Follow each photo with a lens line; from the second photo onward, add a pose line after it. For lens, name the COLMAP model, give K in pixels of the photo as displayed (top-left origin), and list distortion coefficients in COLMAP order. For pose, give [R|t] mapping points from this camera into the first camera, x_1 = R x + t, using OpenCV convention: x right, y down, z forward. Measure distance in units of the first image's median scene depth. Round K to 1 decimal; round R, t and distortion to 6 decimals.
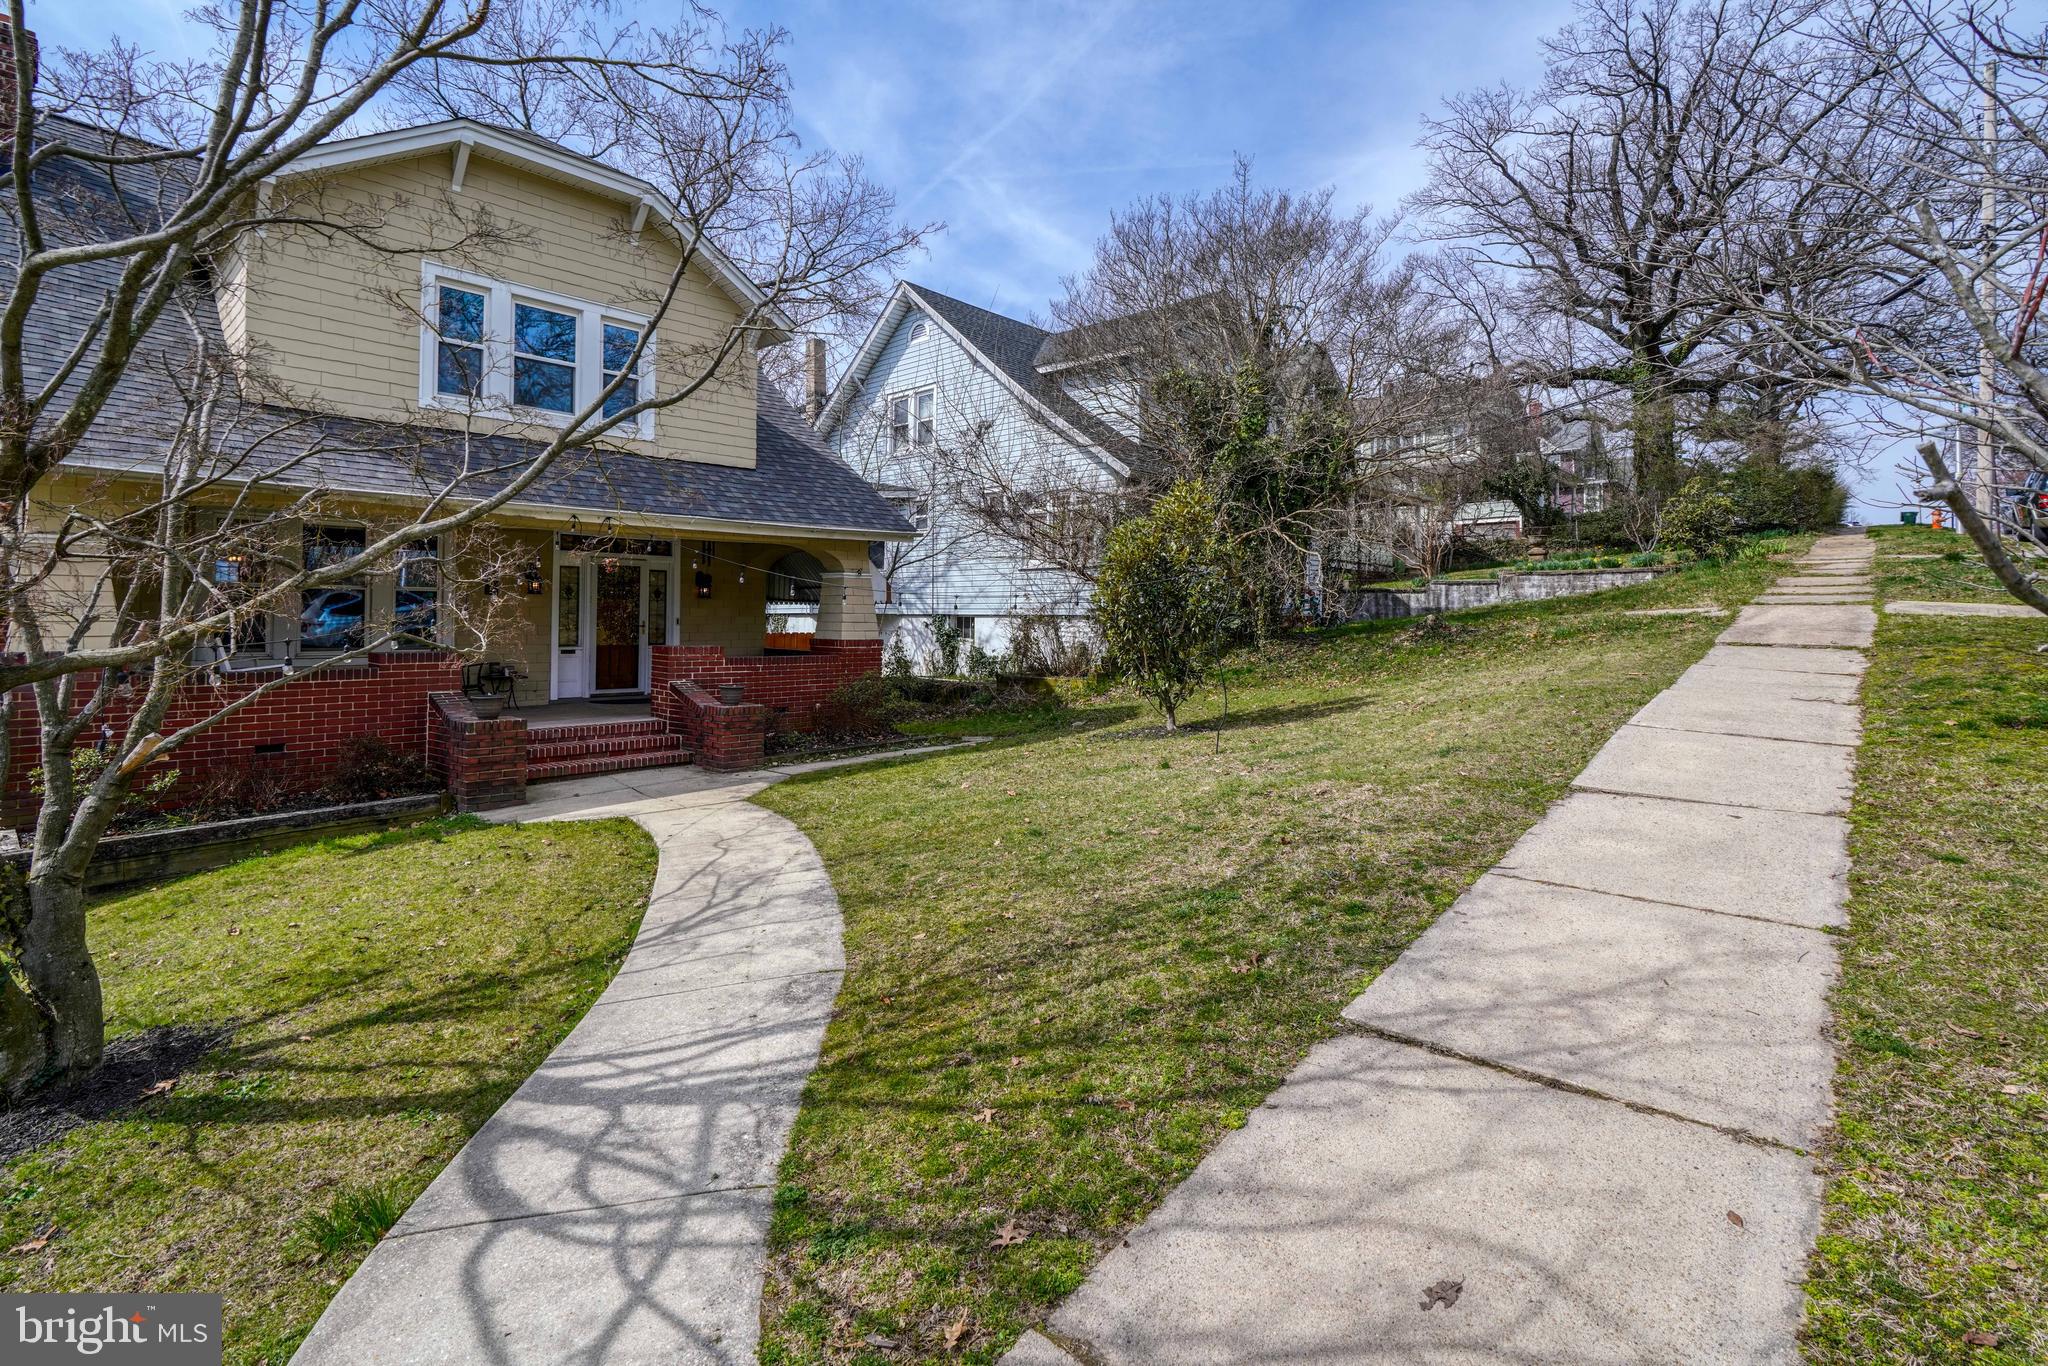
lens RADIAL K [[958.6, 0, 1016.3], [0, 958.6, 613.6], [0, 0, 1]] dist [-0.002075, 0.000078]
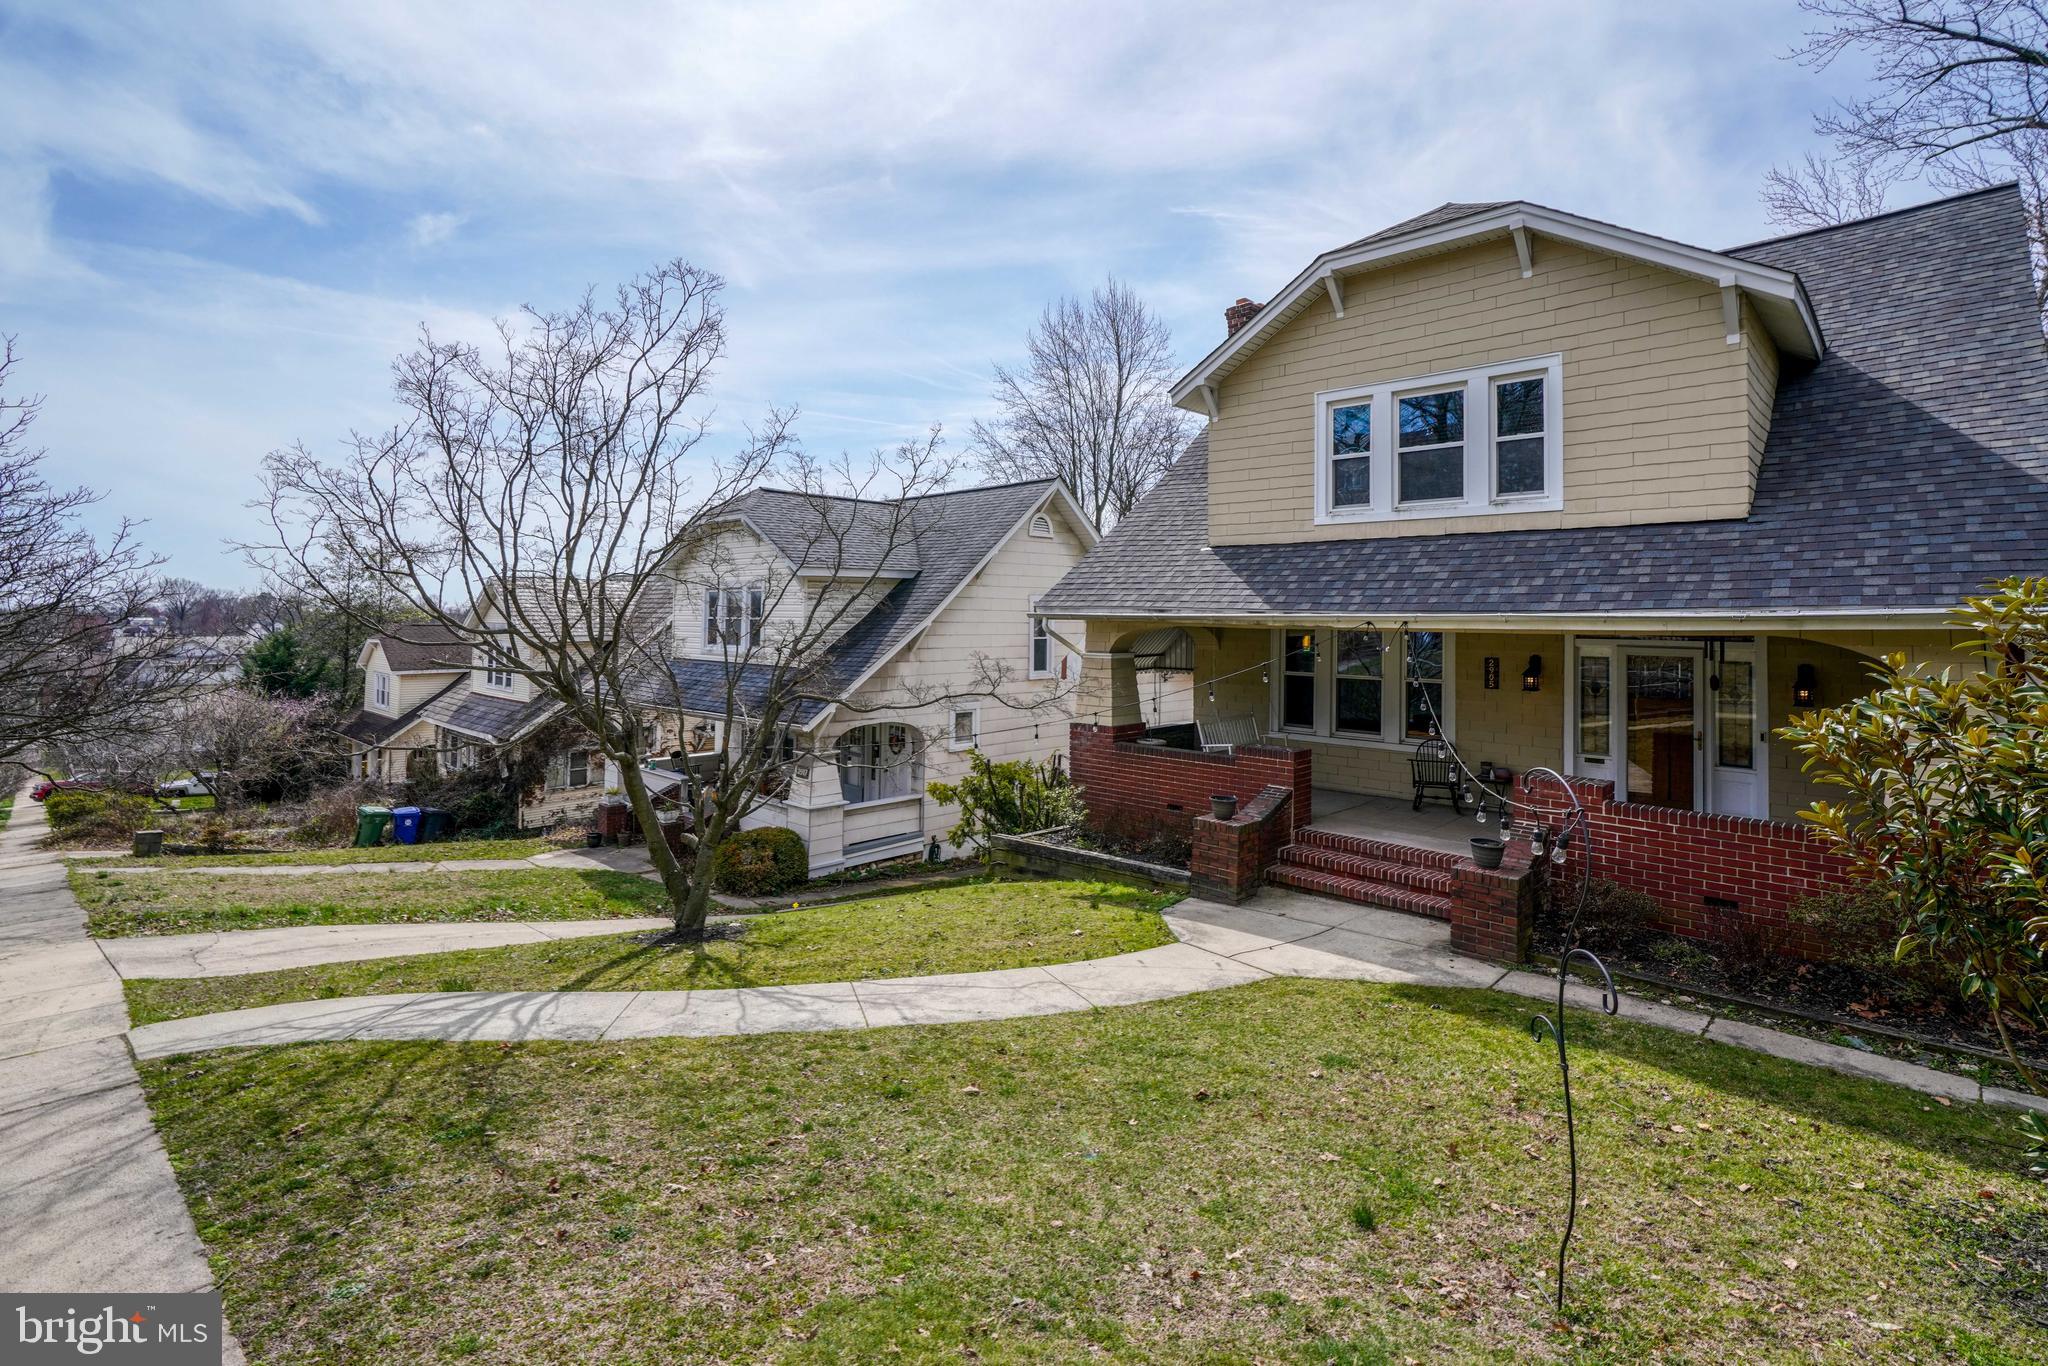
lens RADIAL K [[974.6, 0, 1006.0], [0, 974.6, 599.9], [0, 0, 1]] dist [-0.004412, 0.000278]
pose [[-0.036636, -0.022426, -0.999077, 0.255565], [-0.005001, 0.999740, -0.022257, -0.050738], [0.999316, 0.004181, -0.036738, 0.338859]]
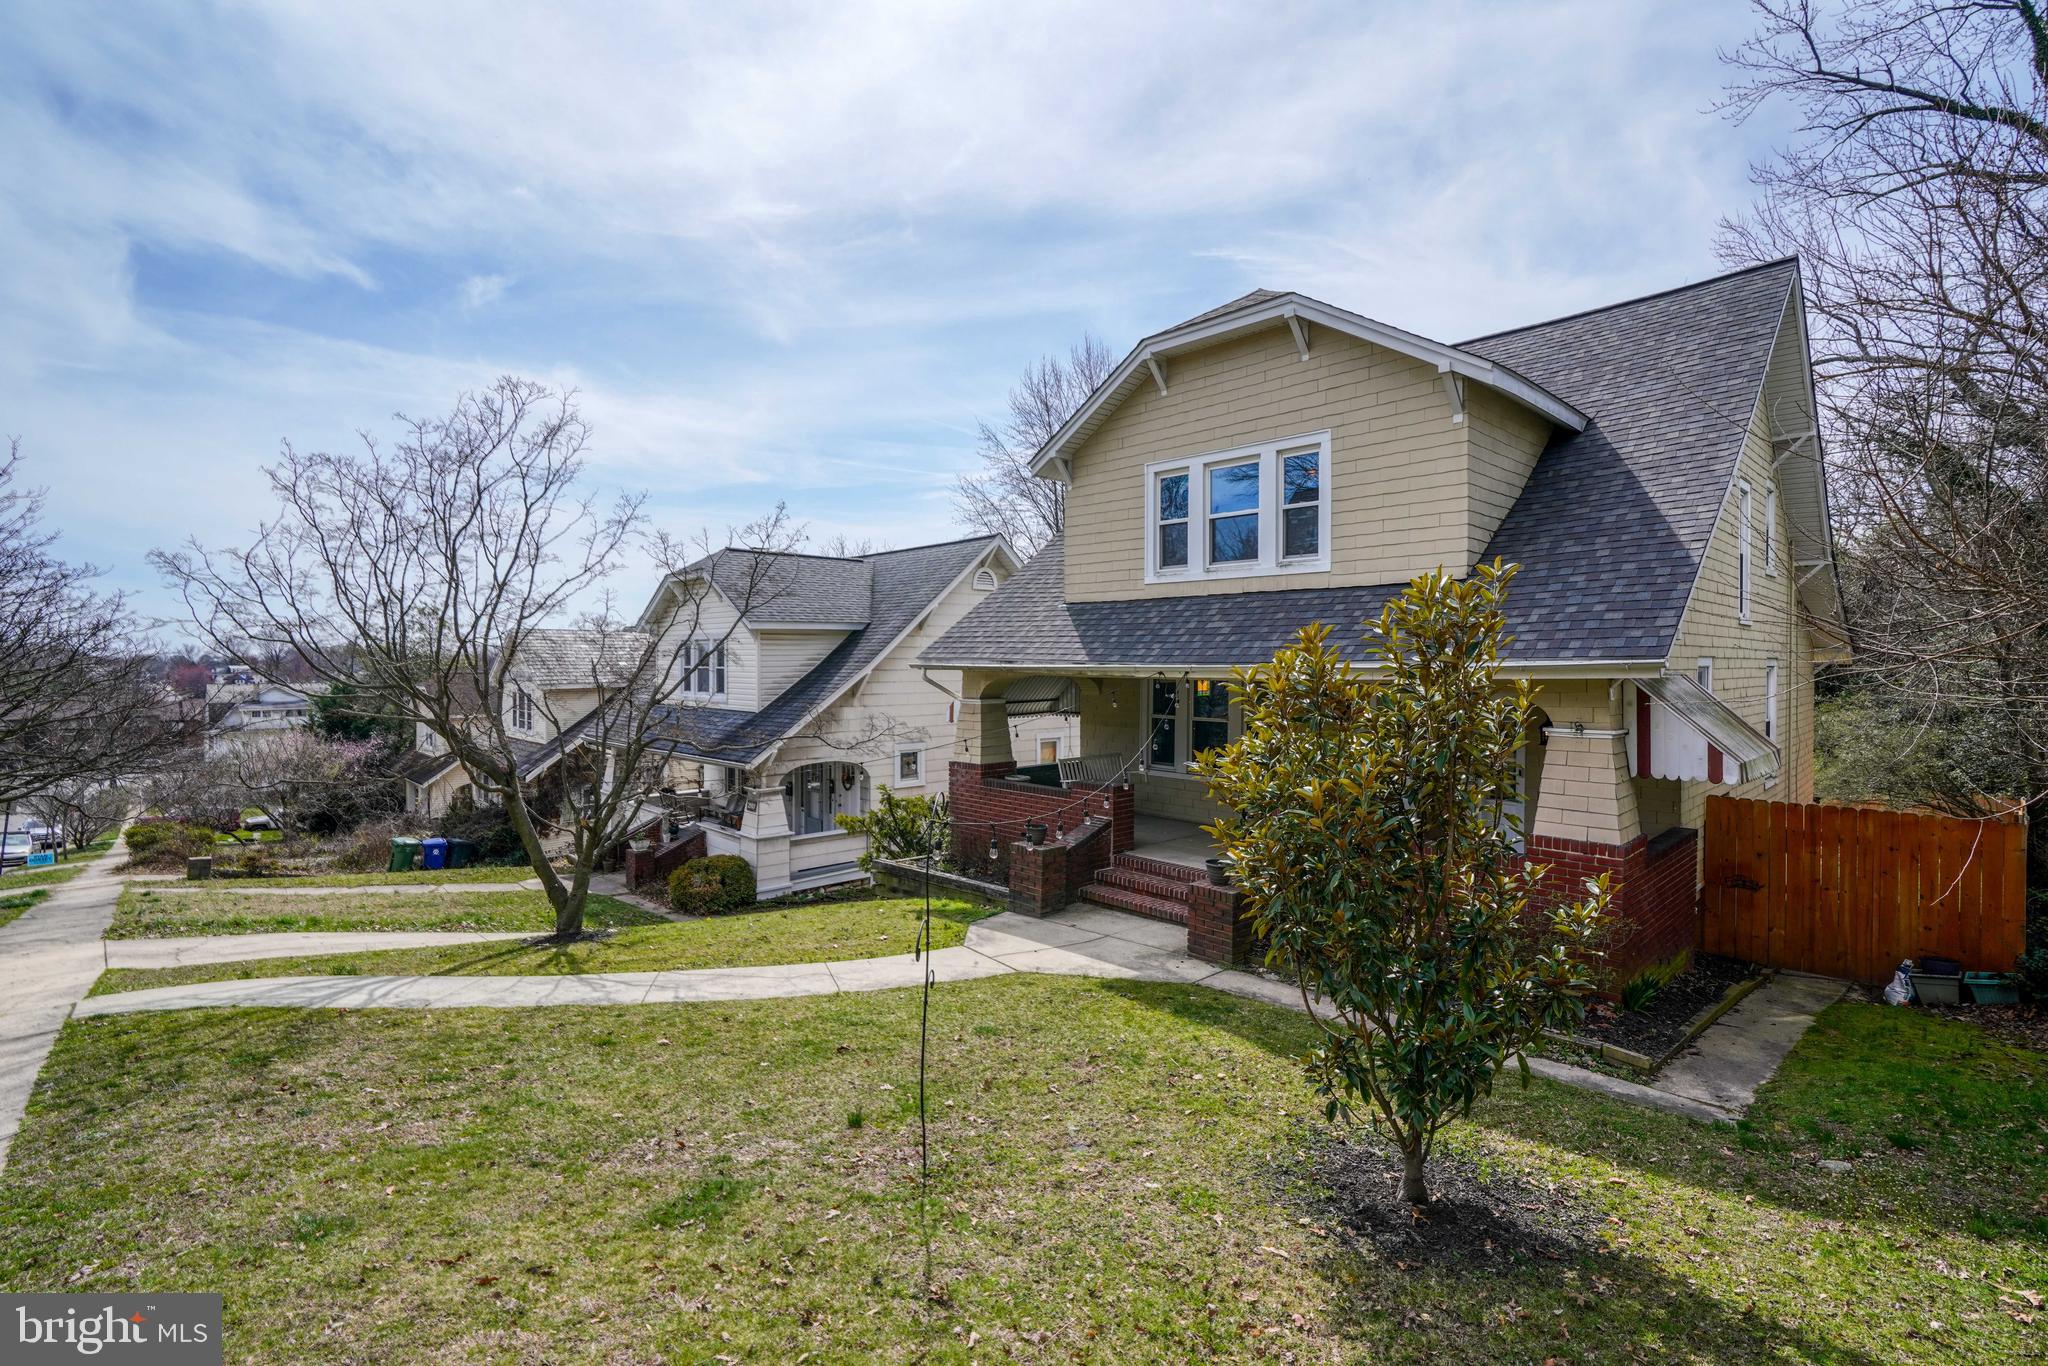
lens RADIAL K [[954.1, 0, 1019.9], [0, 954.1, 688.7], [0, 0, 1]] dist [-0.004924, 0.000290]
pose [[-0.081392, 0.026122, -0.996340, 0.306825], [0.000924, 0.999658, 0.026134, -0.056217], [0.996682, 0.001207, -0.081388, 0.465135]]
